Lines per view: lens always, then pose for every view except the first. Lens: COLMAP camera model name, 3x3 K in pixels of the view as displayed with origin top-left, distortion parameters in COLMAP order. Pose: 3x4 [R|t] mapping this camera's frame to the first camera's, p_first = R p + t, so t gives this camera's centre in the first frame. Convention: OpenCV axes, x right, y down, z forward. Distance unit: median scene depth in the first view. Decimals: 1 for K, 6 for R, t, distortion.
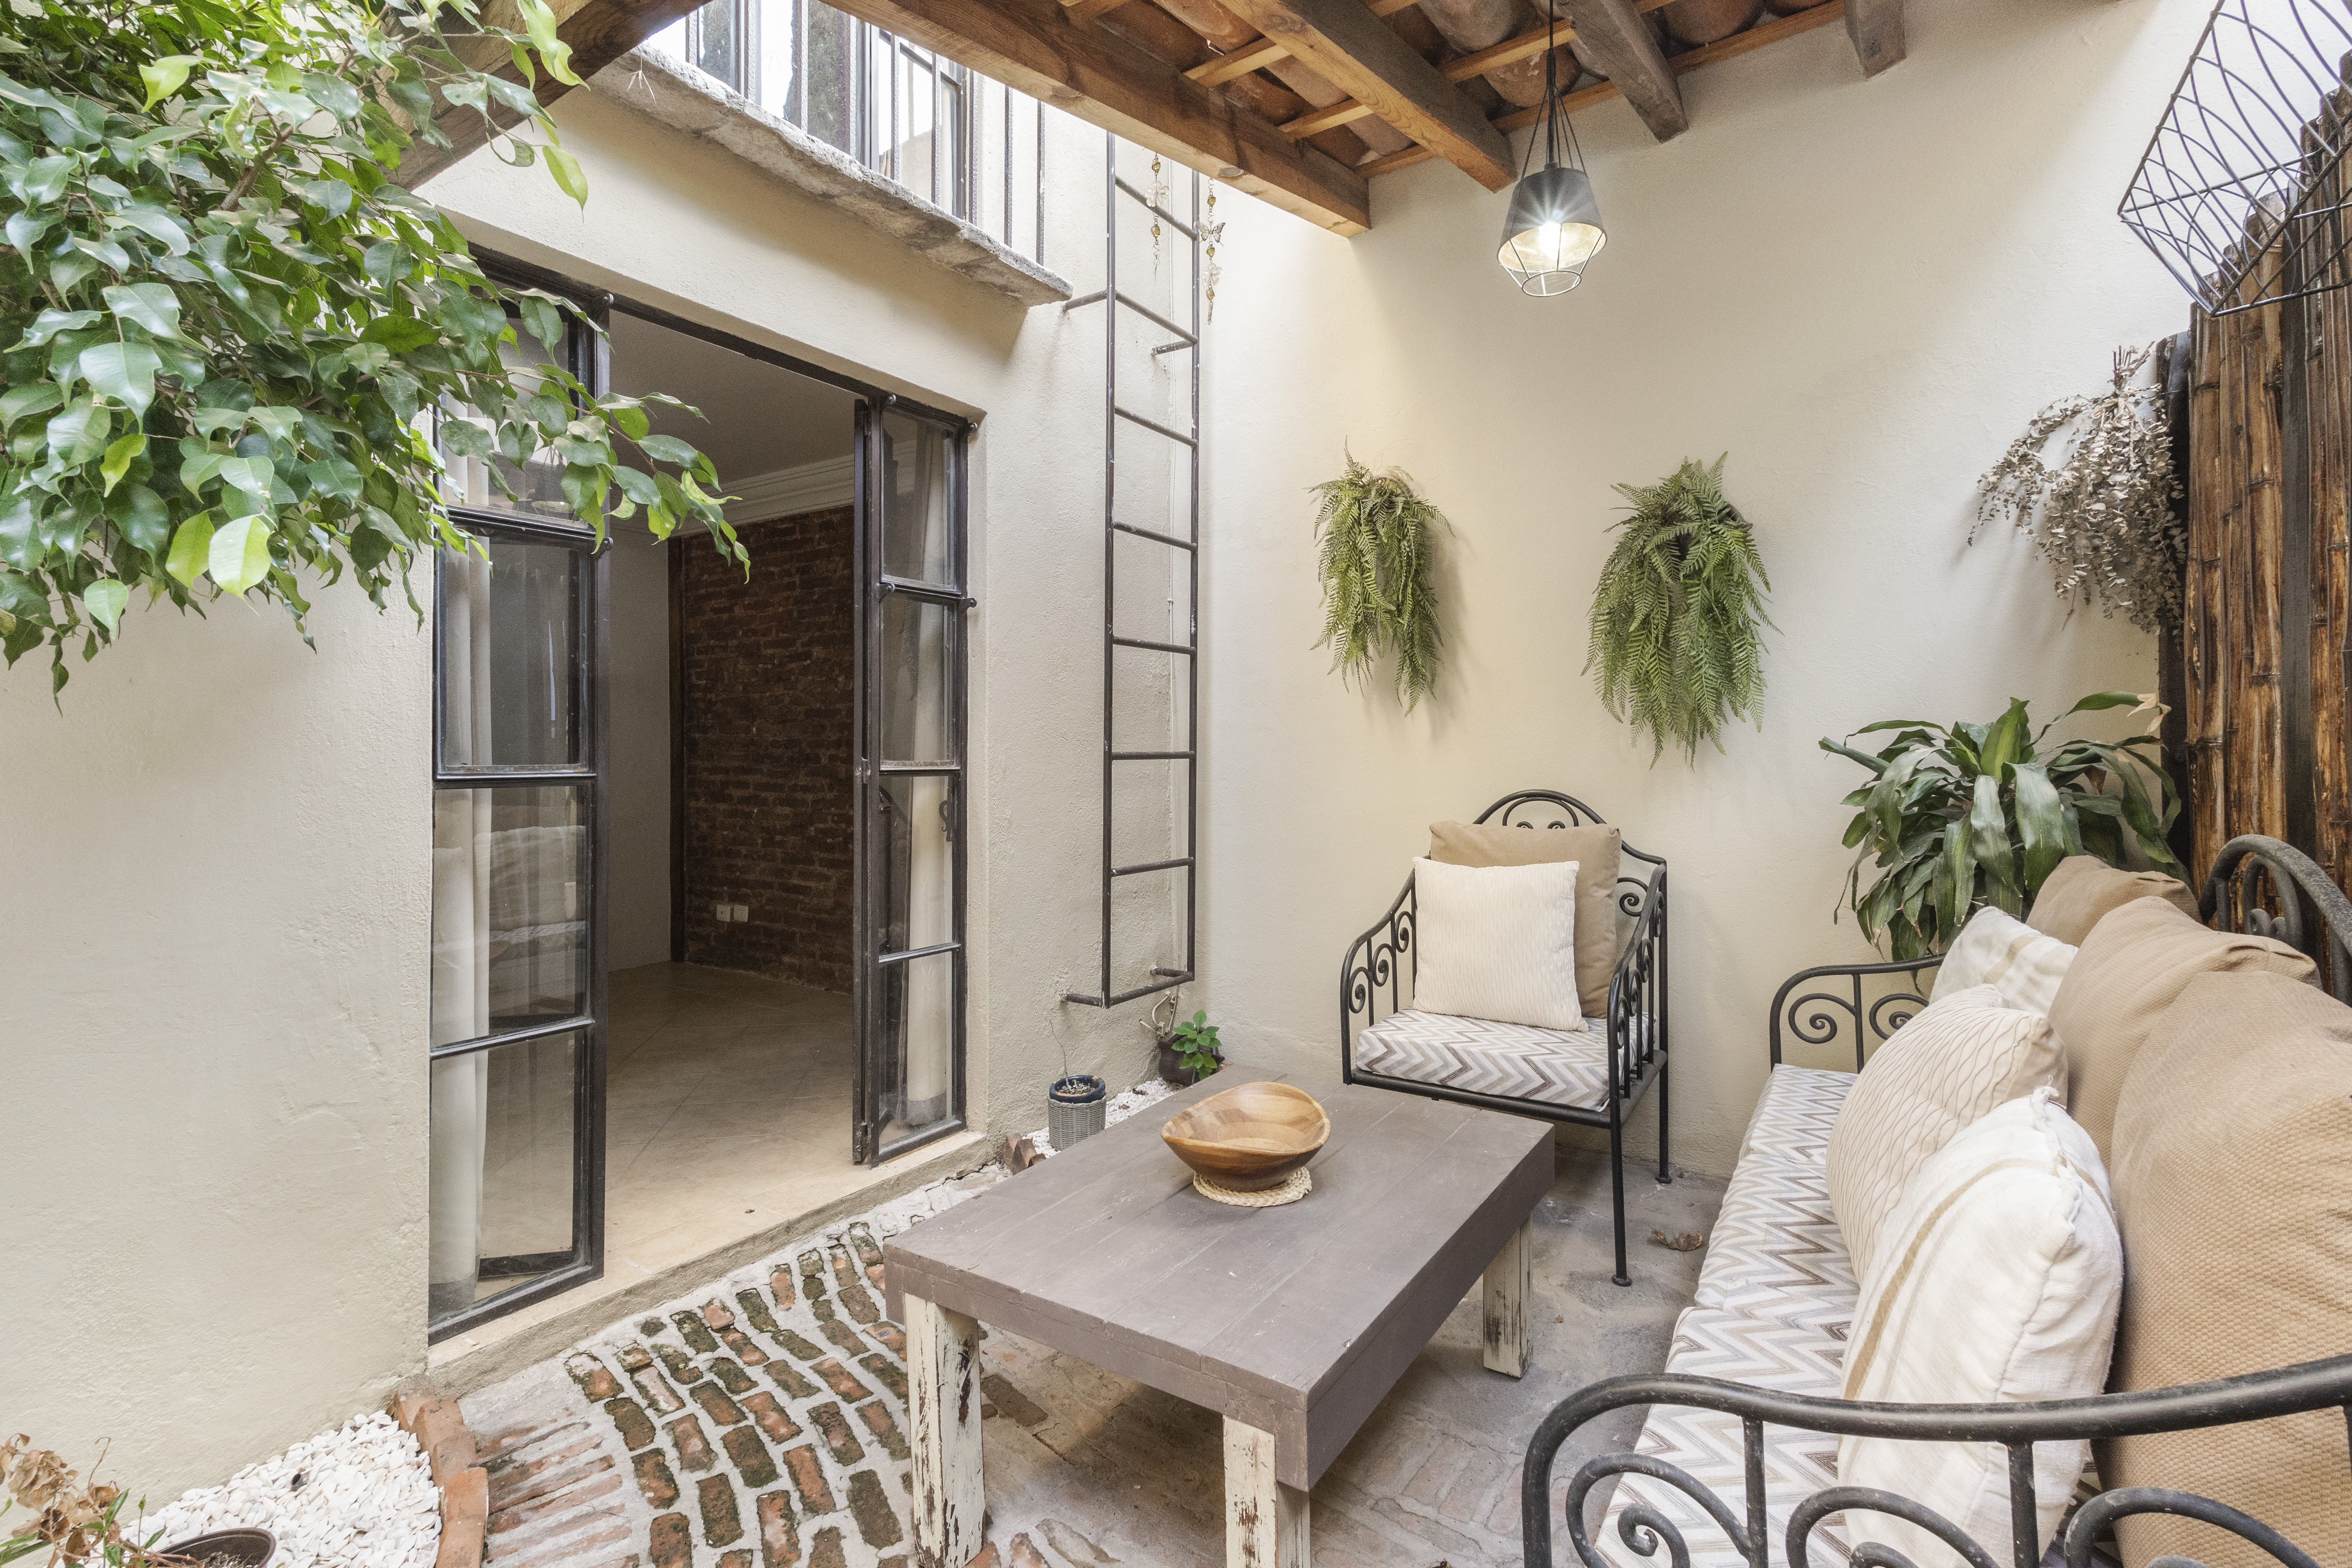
lens RADIAL K [[1062.5, 0, 1181.9], [0, 1062.5, 741.8], [0, 0, 1]] dist [0.016831, -0.000035]
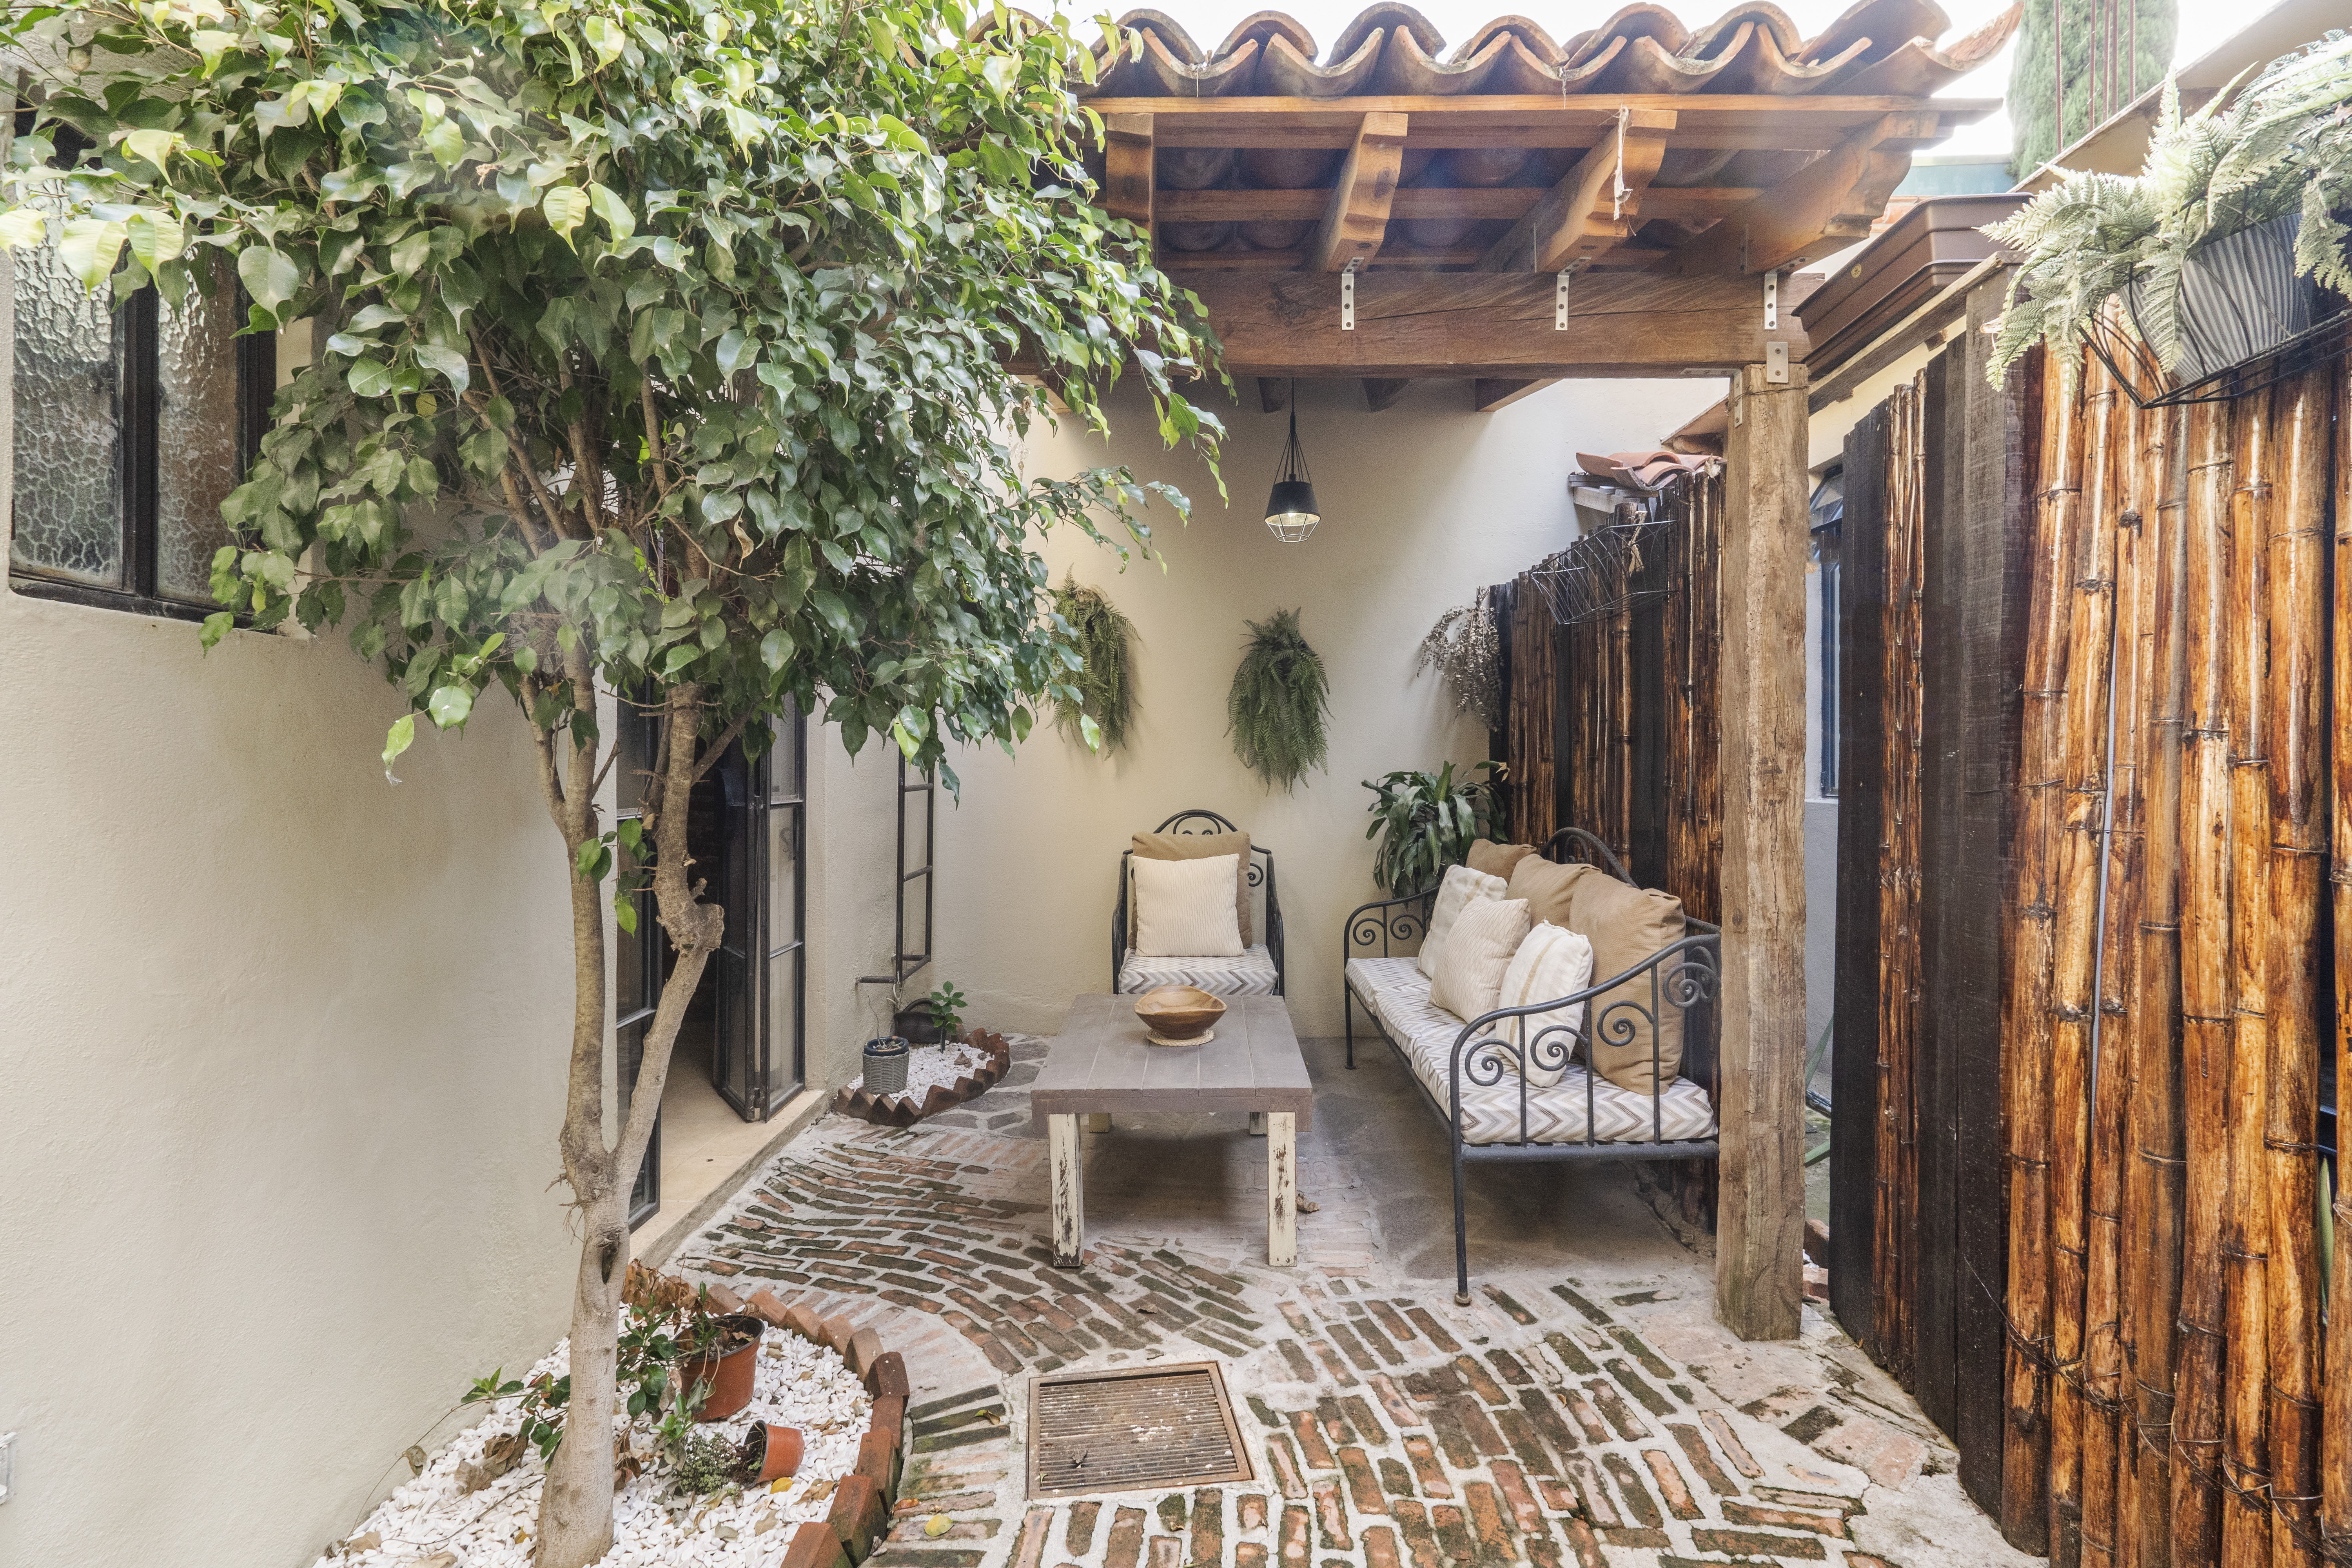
lens RADIAL K [[1068.2, 0, 1165.5], [0, 1068.2, 769.9], [0, 0, 1]] dist [-0.000083, 0.000078]
pose [[0.839421, 0.002233, 0.543478, -0.590994], [-0.011991, 0.999824, 0.014412, -0.037606], [-0.543350, -0.018615, 0.839300, -0.303715]]
